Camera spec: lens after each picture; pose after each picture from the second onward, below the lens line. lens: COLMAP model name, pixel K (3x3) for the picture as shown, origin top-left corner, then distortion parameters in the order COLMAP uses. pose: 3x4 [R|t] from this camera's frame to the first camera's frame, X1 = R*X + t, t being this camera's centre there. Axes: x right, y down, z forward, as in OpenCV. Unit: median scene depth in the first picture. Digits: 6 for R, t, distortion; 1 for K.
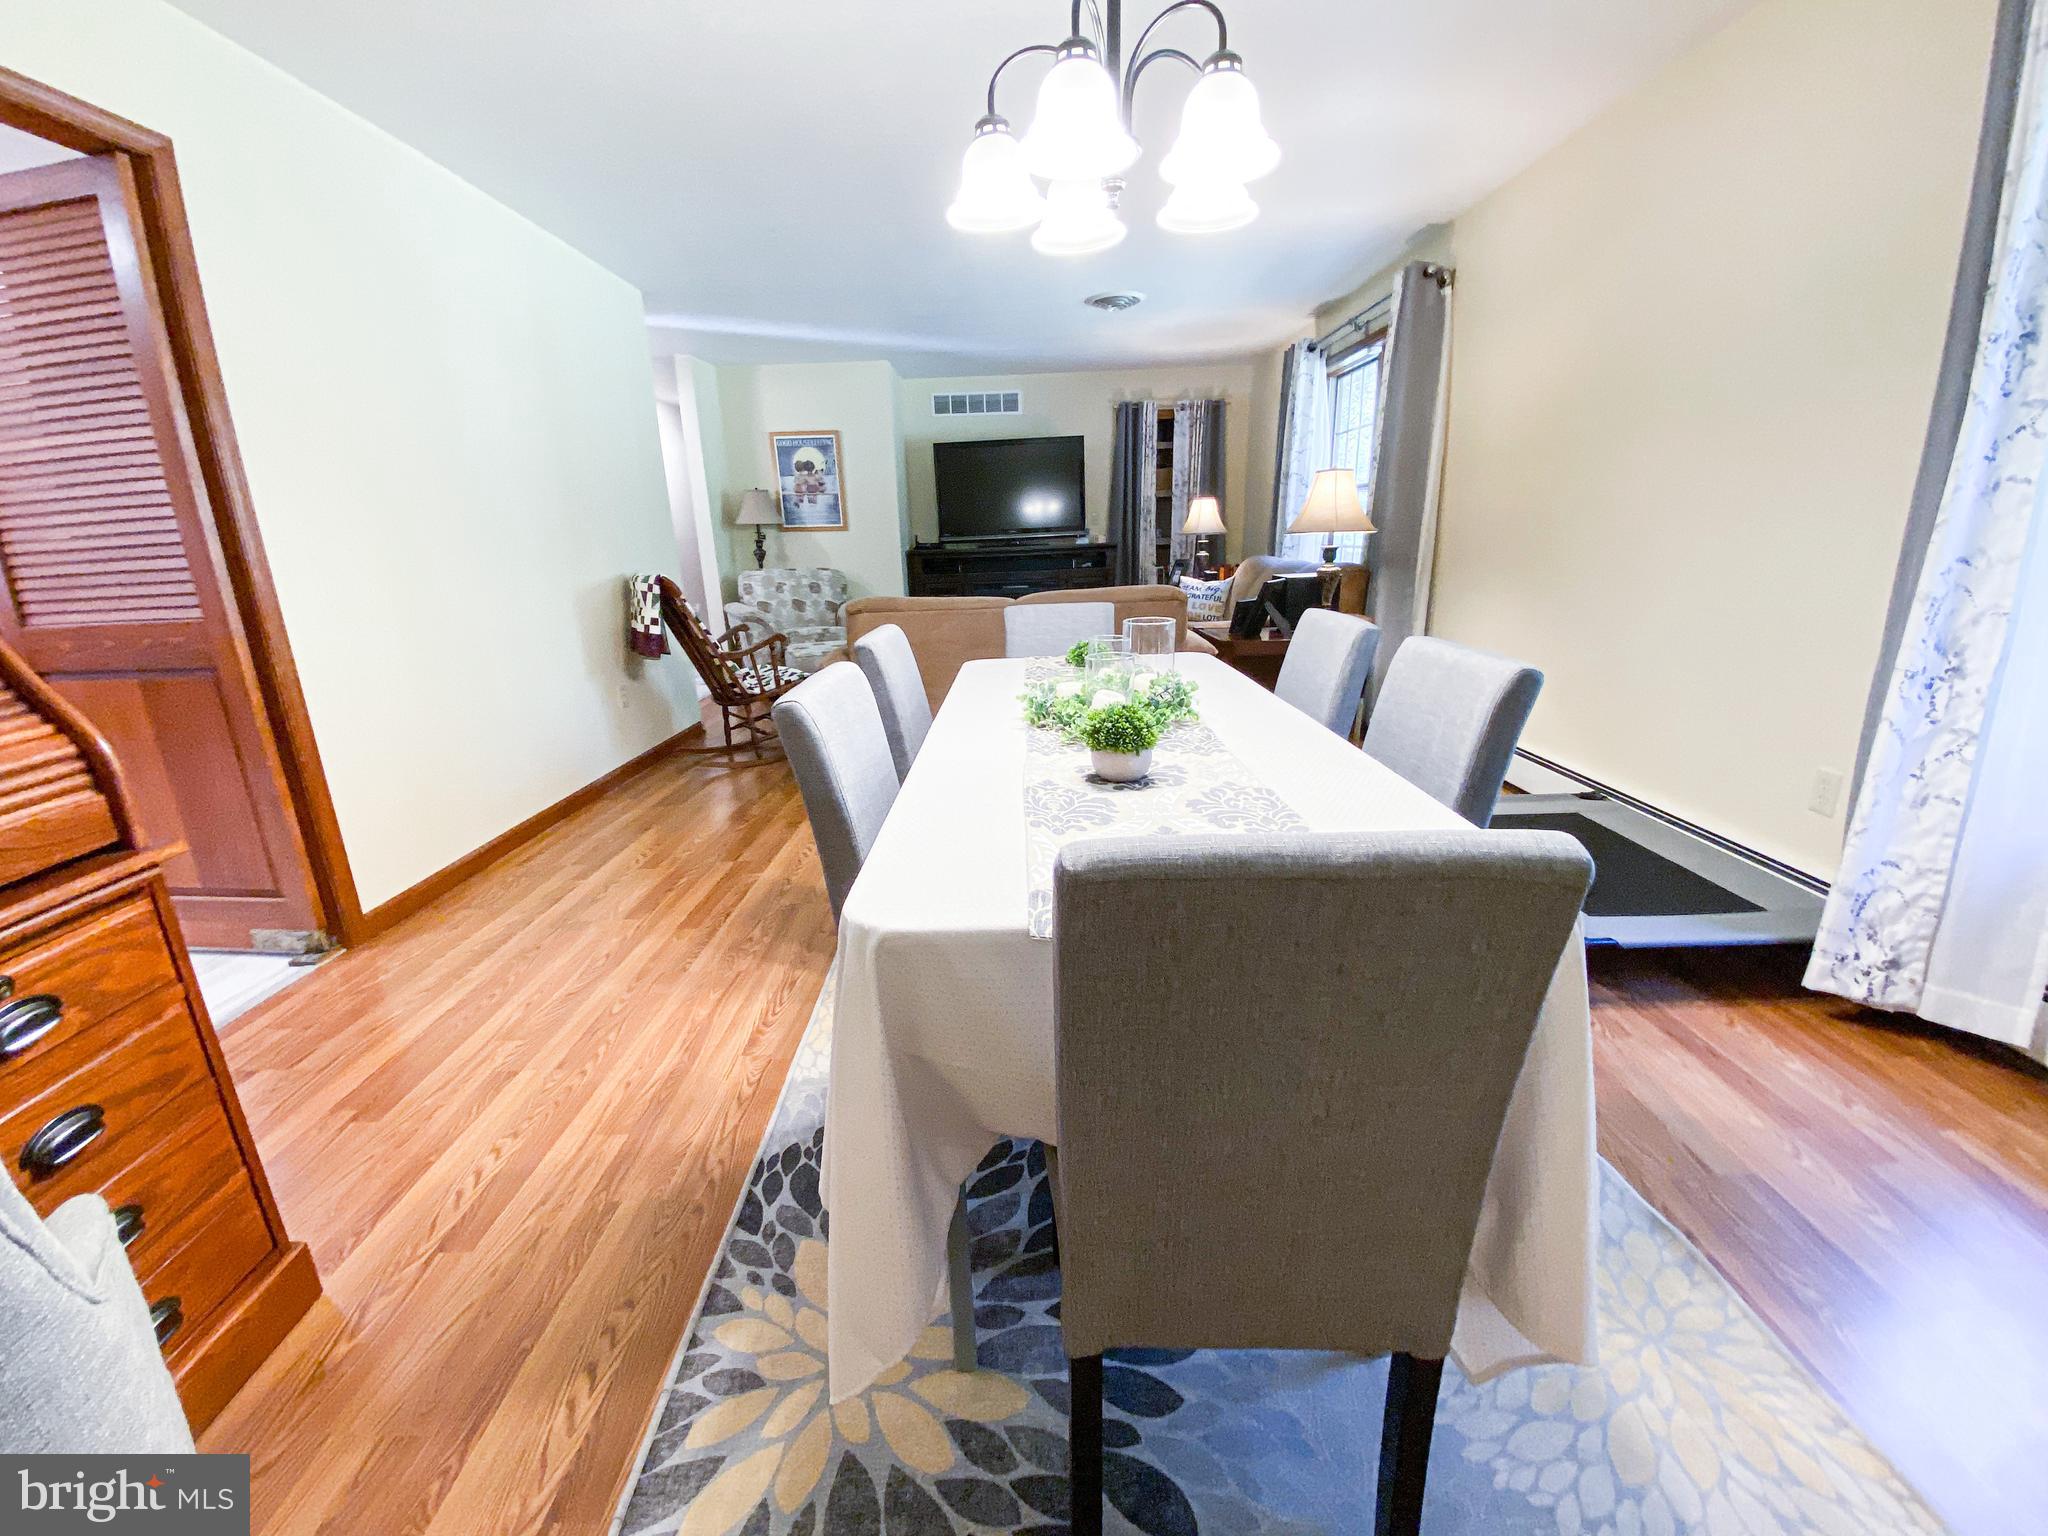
lens RADIAL K [[829.9, 0, 1026.5], [0, 829.9, 769.0], [0, 0, 1]] dist [0.011086, -0.015025]
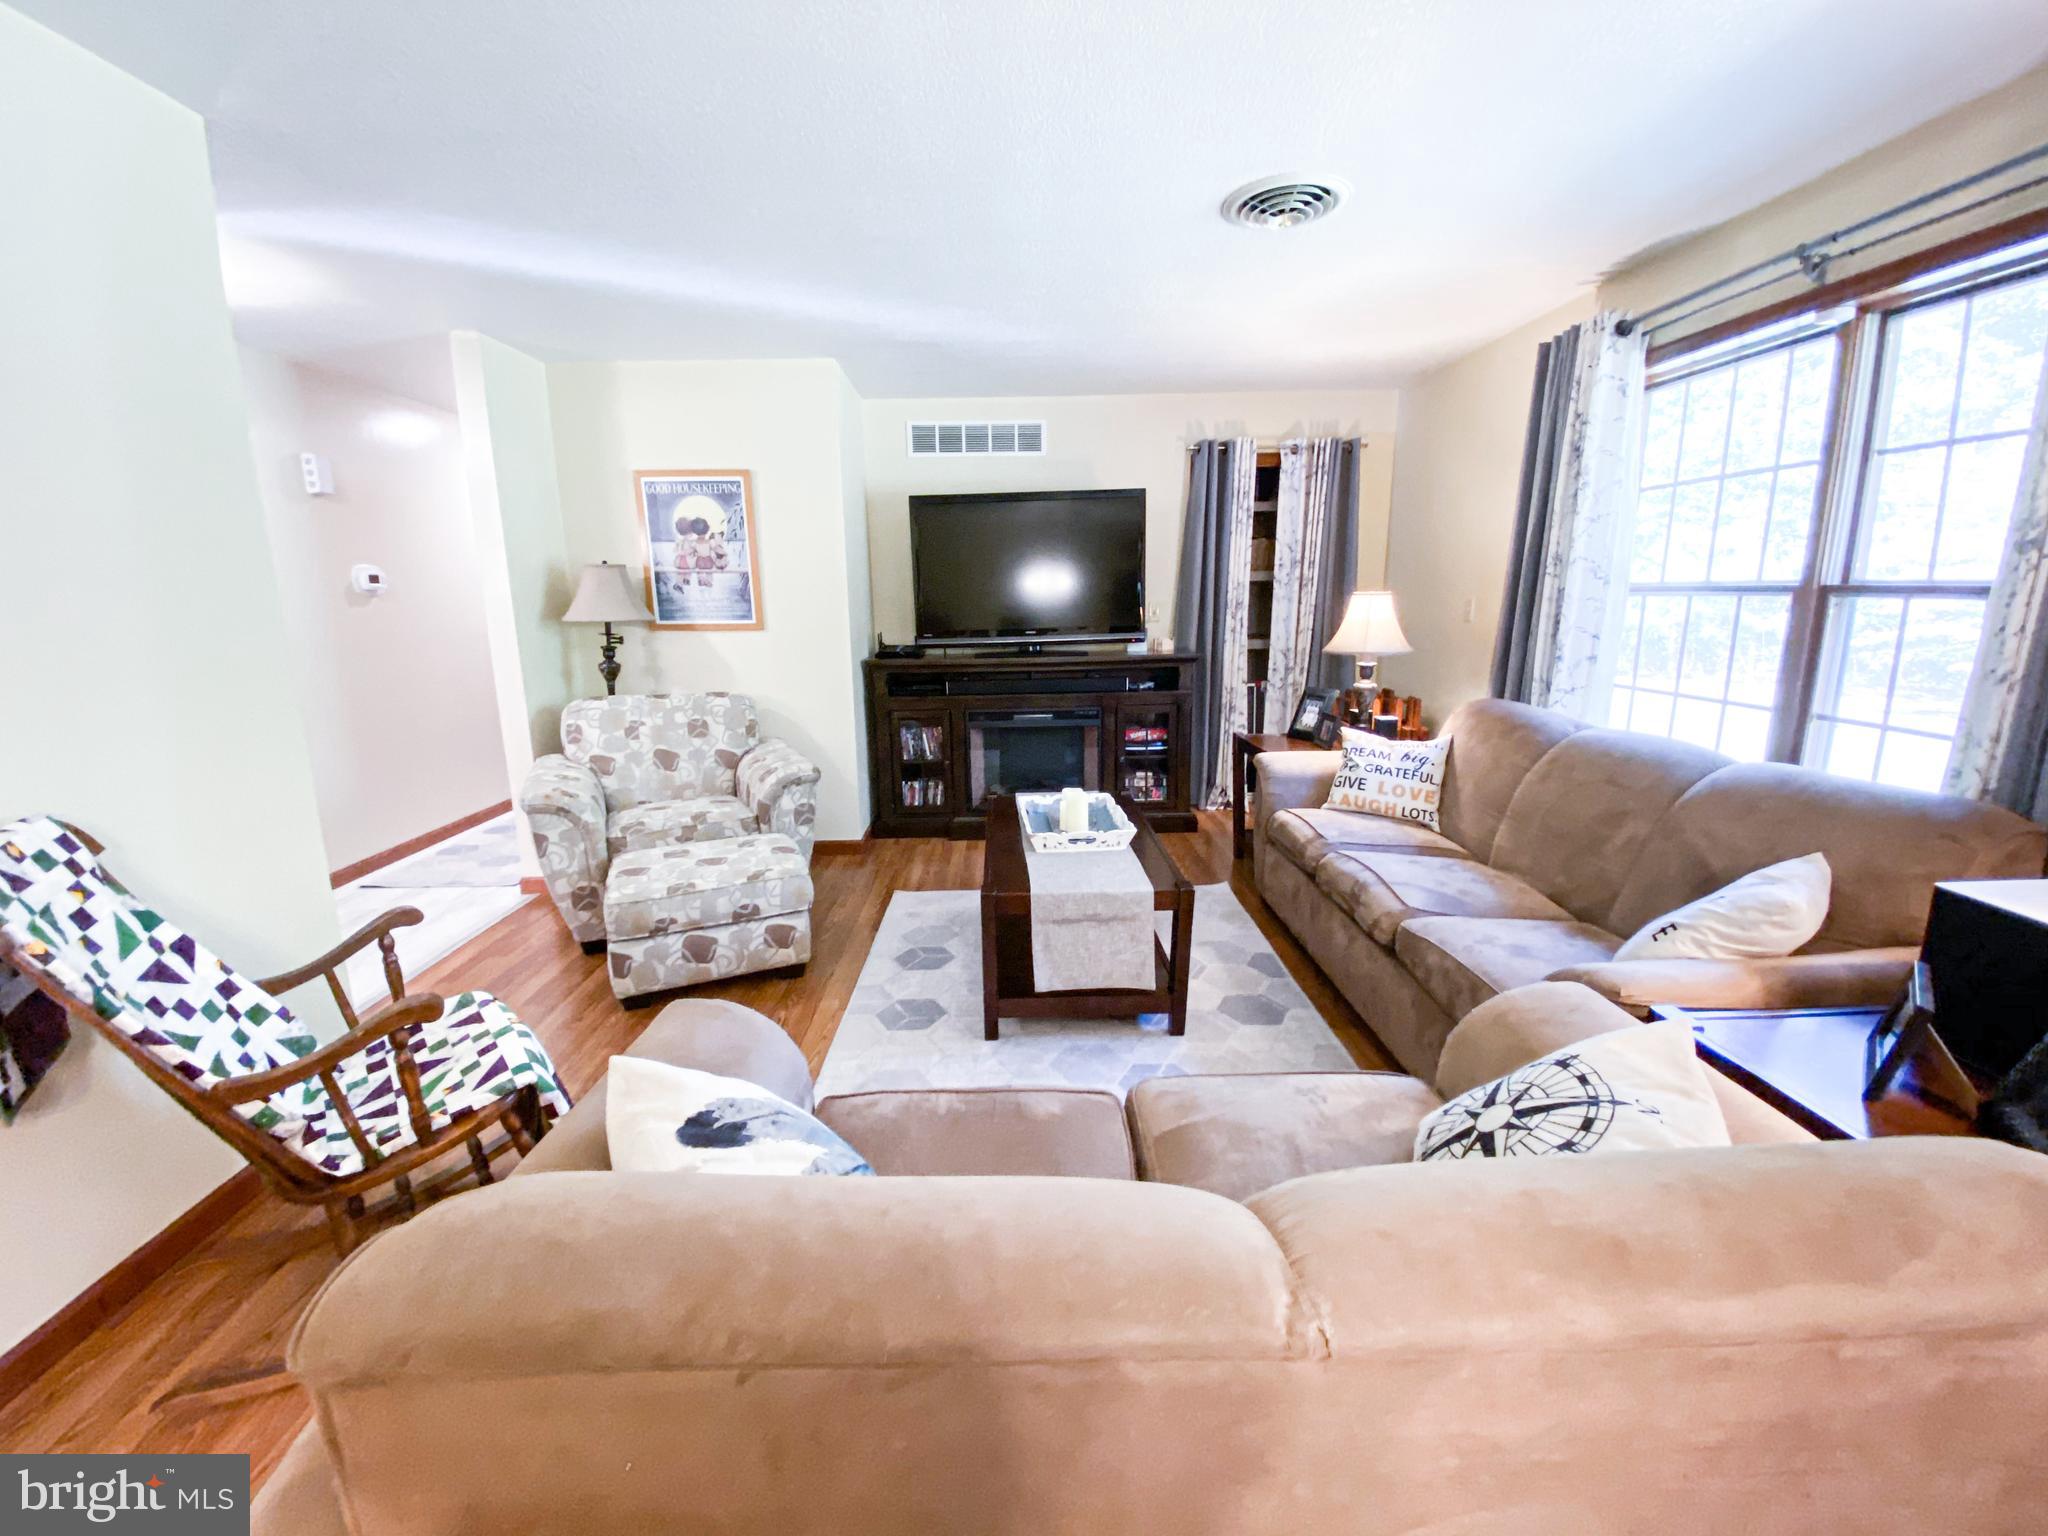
lens RADIAL K [[829.9, 0, 1025.3], [0, 829.9, 753.4], [0, 0, 1]] dist [0.011086, -0.015025]
pose [[0.999672, 0.013252, 0.021905, -0.036411], [-0.011249, 0.995956, -0.089139, -0.148089], [-0.022998, 0.088863, 0.995778, 0.405275]]
